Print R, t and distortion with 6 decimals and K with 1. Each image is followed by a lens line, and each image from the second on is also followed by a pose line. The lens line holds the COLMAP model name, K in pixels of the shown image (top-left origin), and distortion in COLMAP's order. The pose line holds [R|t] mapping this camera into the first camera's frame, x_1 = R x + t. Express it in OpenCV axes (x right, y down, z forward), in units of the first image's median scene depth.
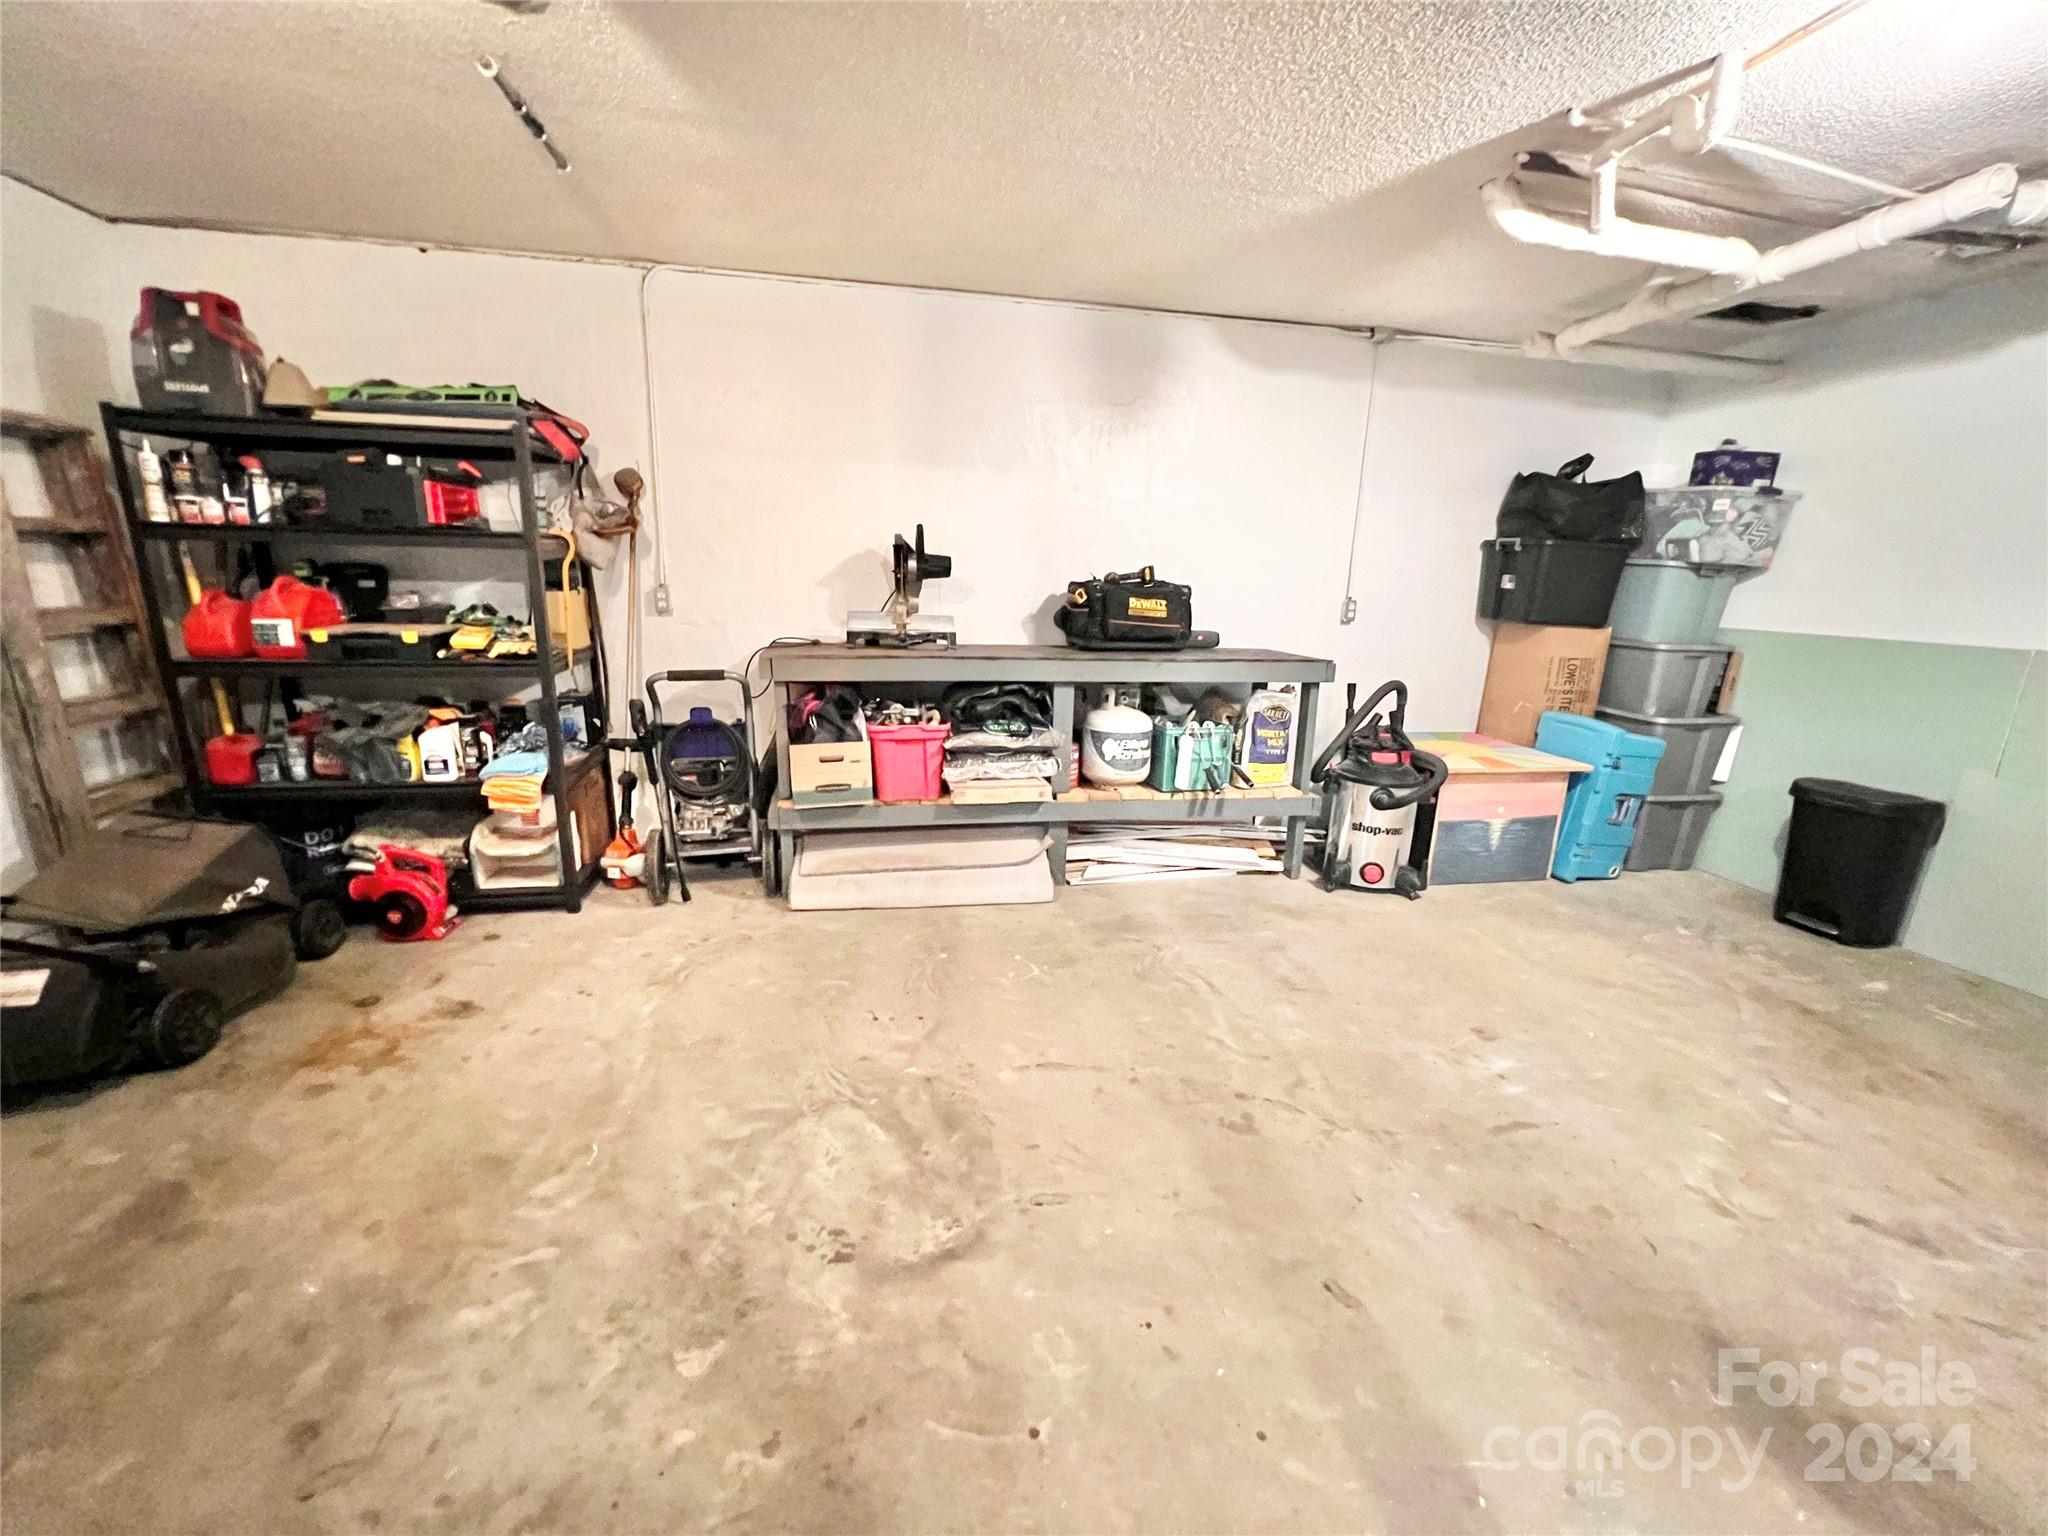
lens RADIAL K [[818.1, 0, 1022.9], [0, 818.1, 762.2], [0, 0, 1]] dist [0.000084, 0.000088]
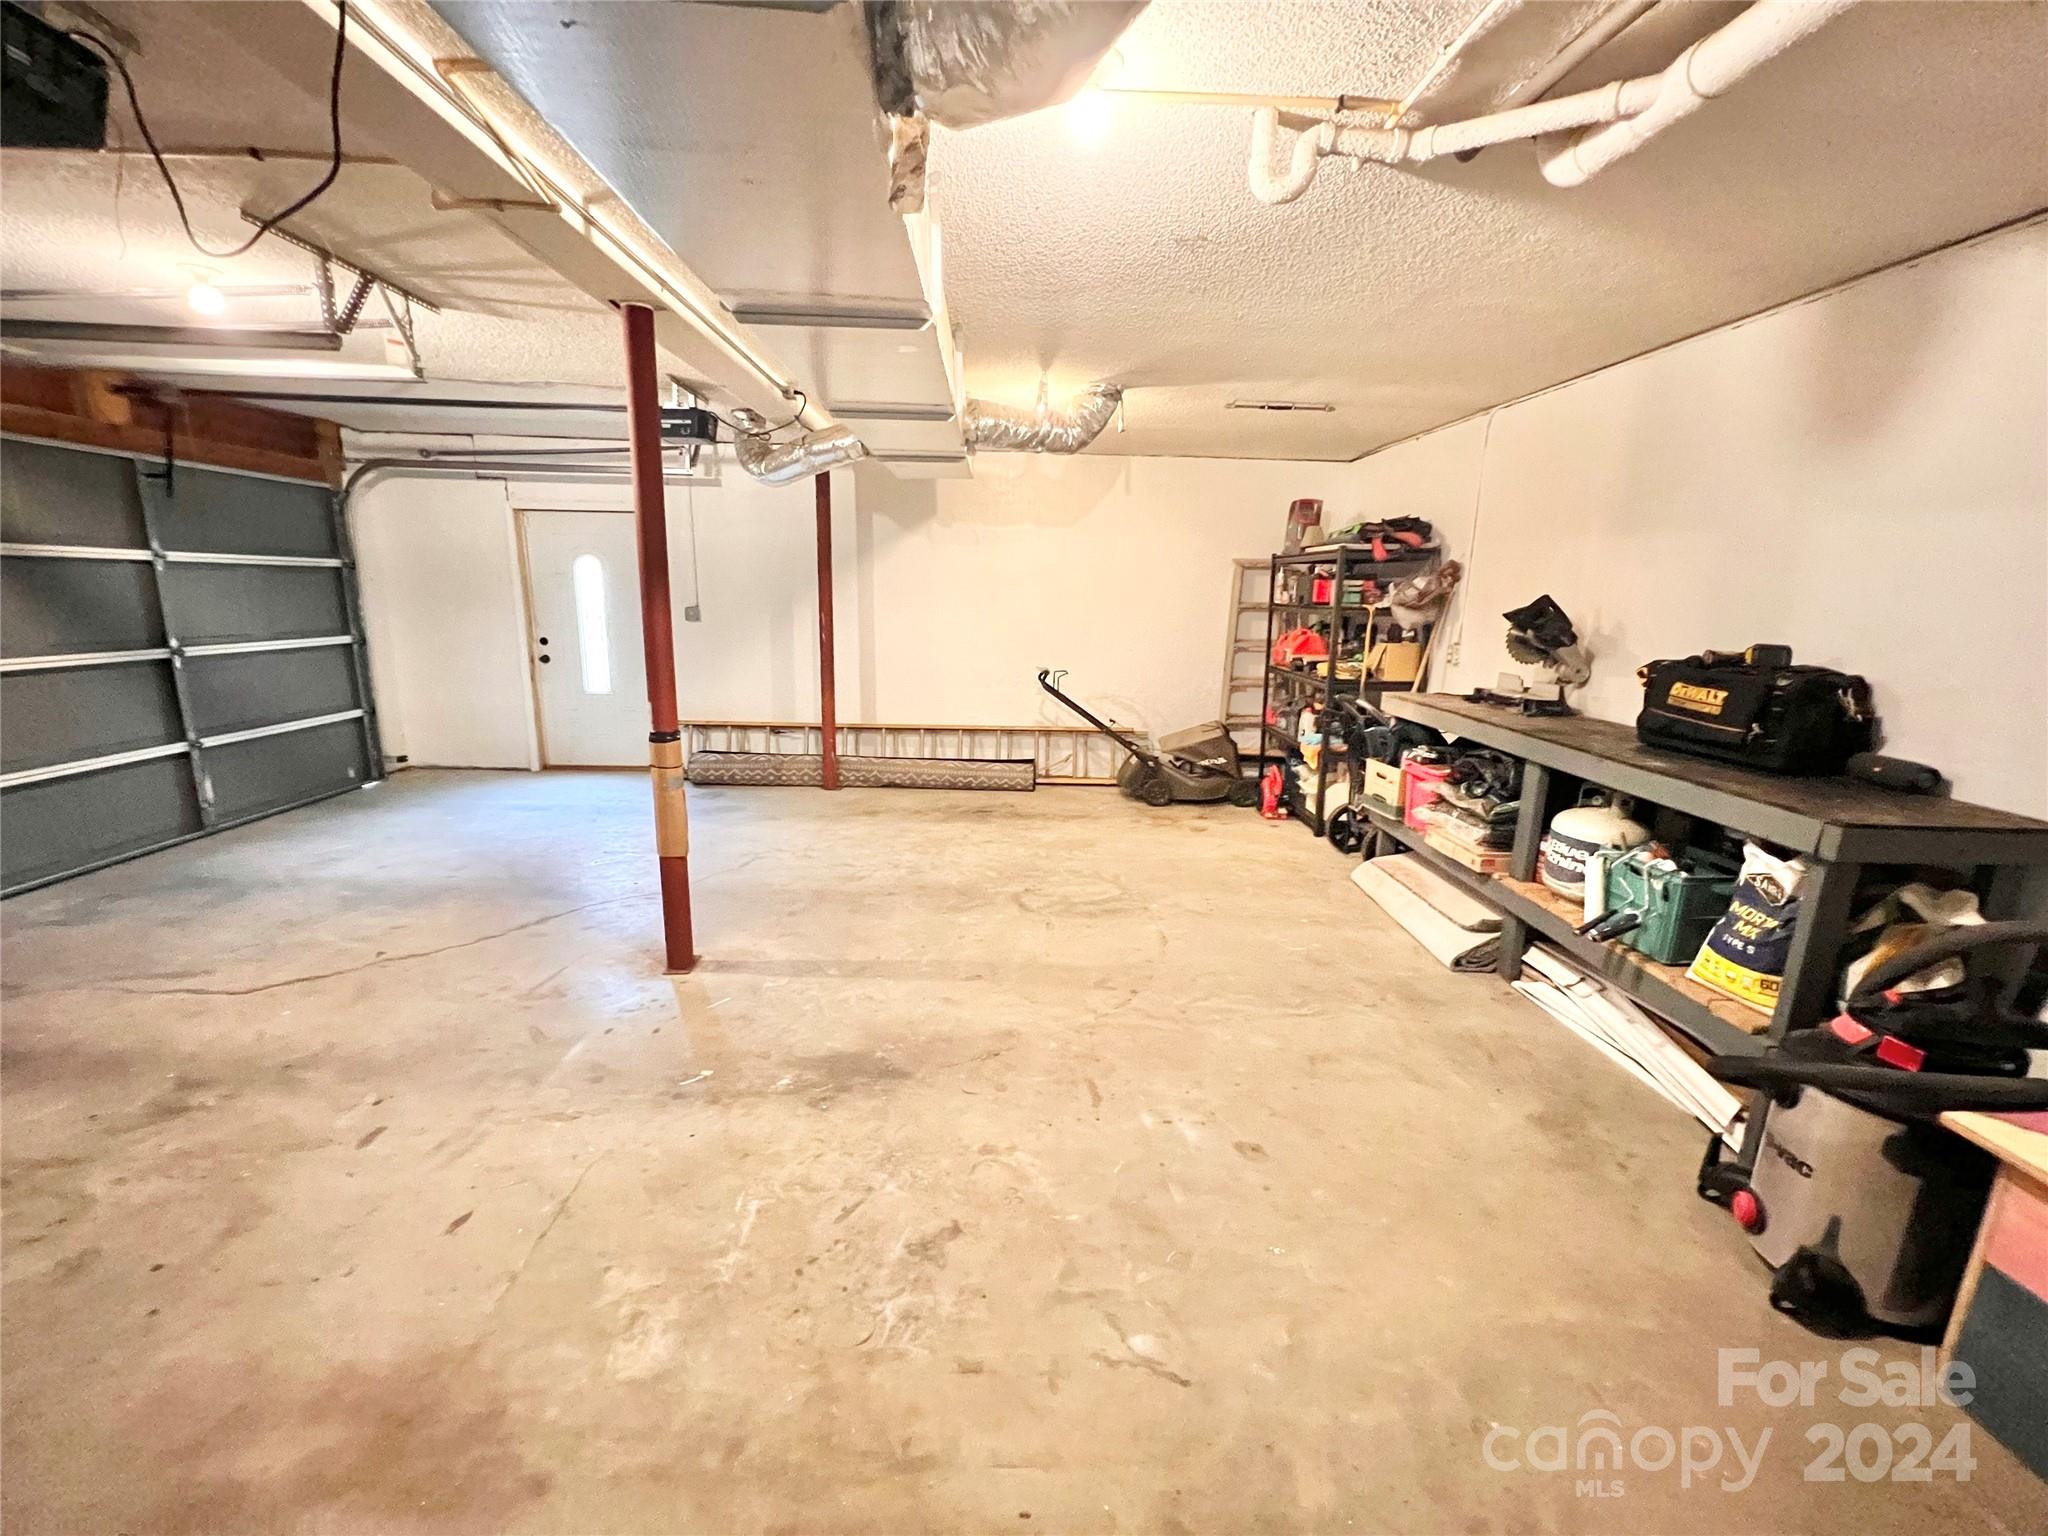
lens RADIAL K [[821.2, 0, 1020.1], [0, 821.2, 762.5], [0, 0, 1]] dist [-0.000199, -0.000064]
pose [[-0.163230, 0.176832, -0.970611, 1.409286], [-0.255759, 0.942590, 0.214738, -0.197323], [0.952861, 0.283294, -0.108633, 0.740790]]
